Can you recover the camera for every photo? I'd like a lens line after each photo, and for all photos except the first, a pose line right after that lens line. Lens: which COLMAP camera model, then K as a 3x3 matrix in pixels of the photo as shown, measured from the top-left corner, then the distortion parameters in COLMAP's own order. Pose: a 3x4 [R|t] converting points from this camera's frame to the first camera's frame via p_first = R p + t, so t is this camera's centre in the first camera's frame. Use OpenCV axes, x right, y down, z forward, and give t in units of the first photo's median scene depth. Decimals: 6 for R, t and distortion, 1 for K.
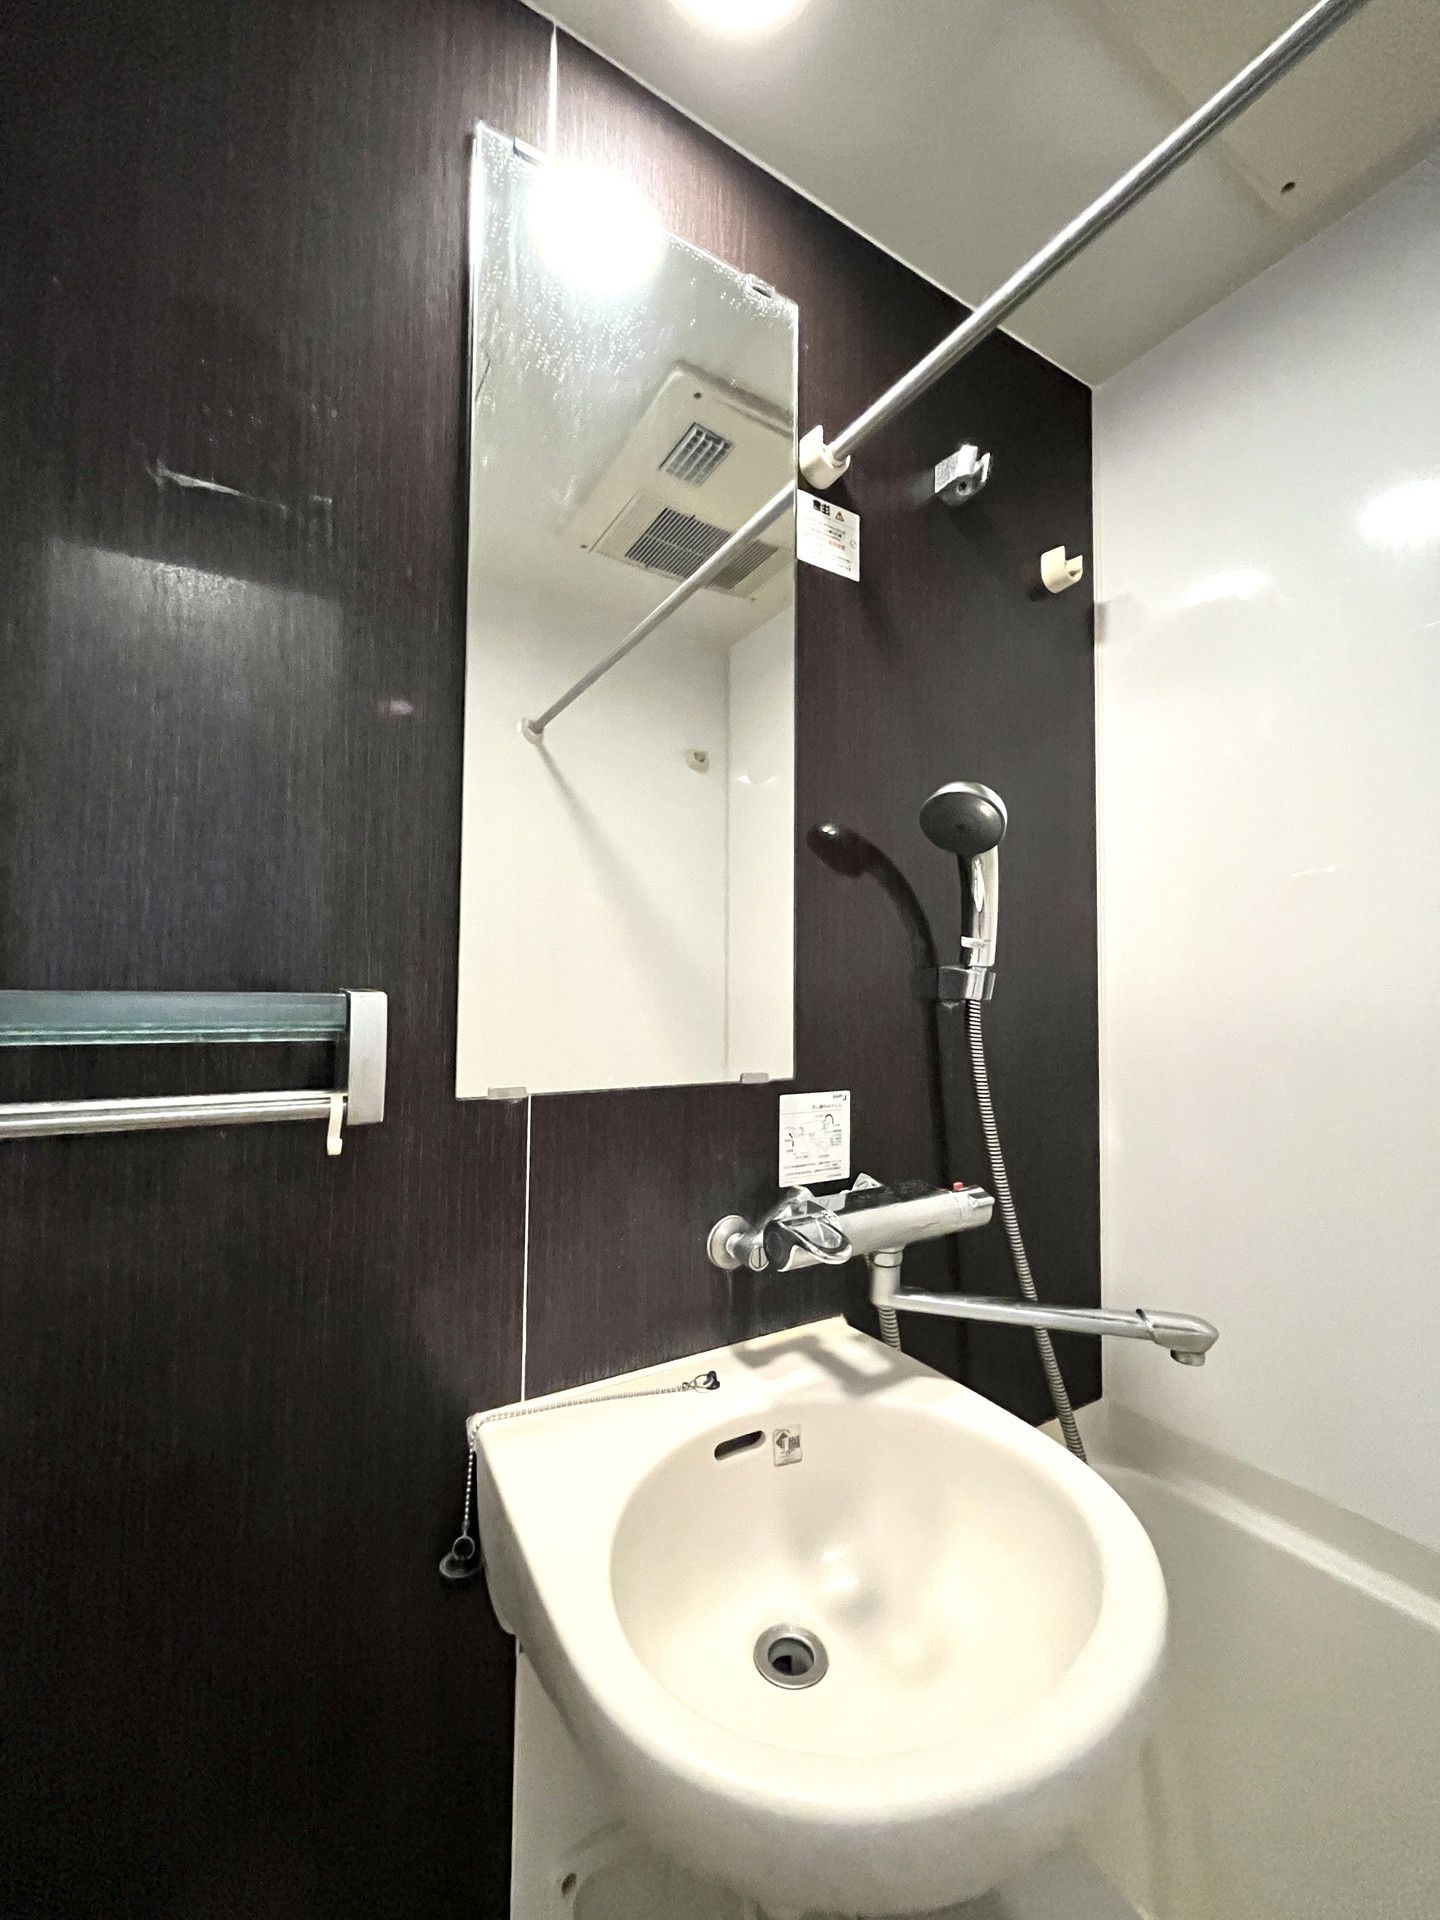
lens RADIAL K [[781.5, 0, 716.6], [0, 781.5, 956.6], [0, 0, 1]] dist [-0.004055, 0.000223]
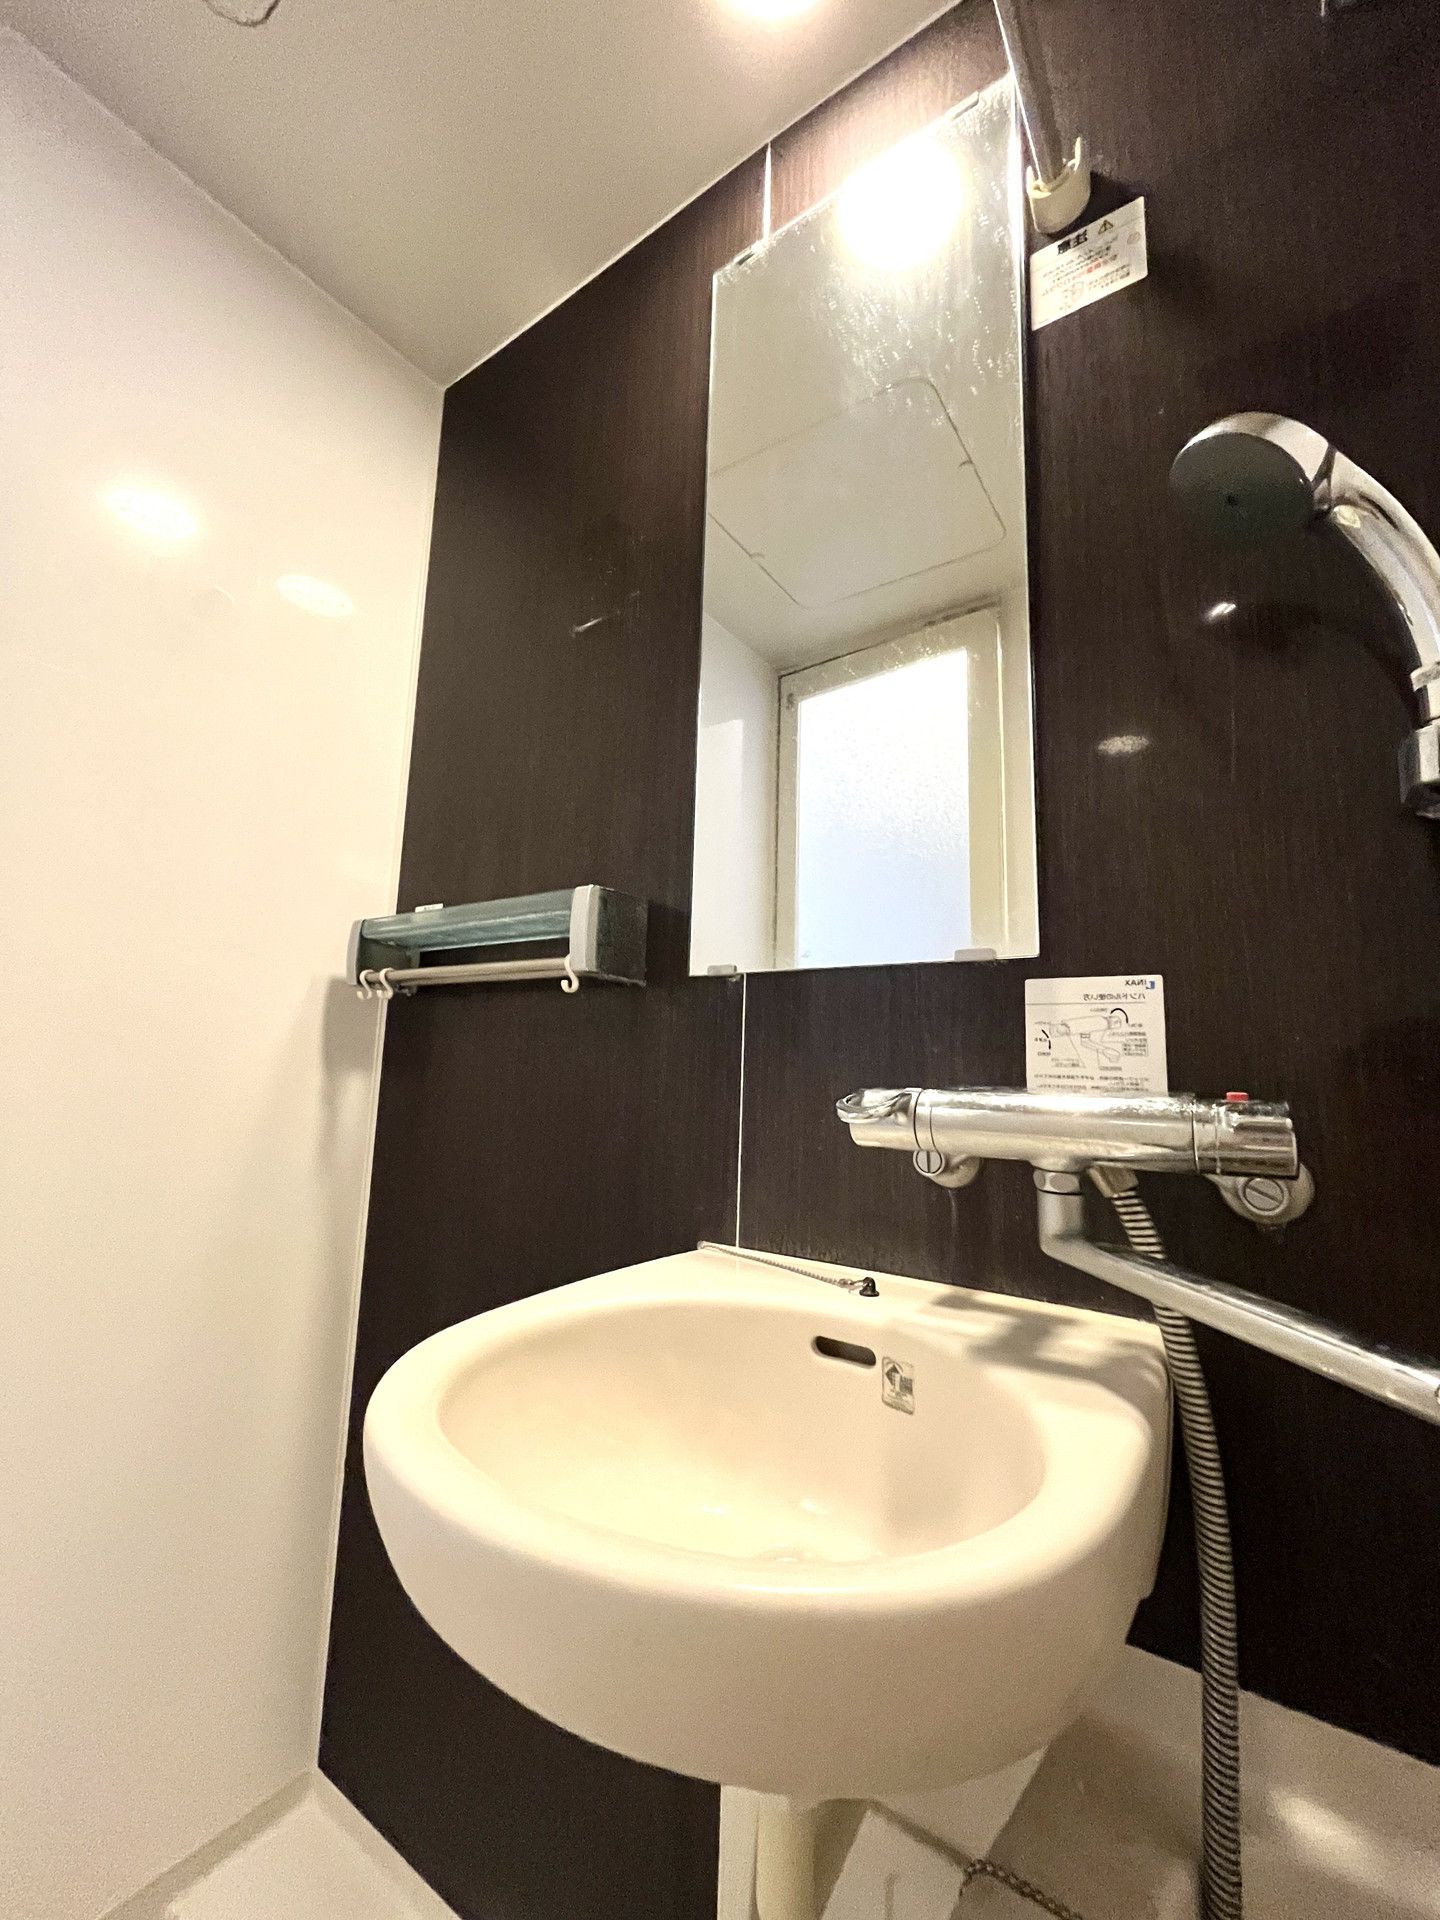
lens RADIAL K [[781.5, 0, 716.6], [0, 781.5, 956.6], [0, 0, 1]] dist [-0.004055, 0.000223]
pose [[0.401133, -0.129356, -0.906841, 0.633757], [0.012772, 0.990673, -0.135664, 0.247323], [0.915931, 0.042837, 0.399043, 0.407031]]
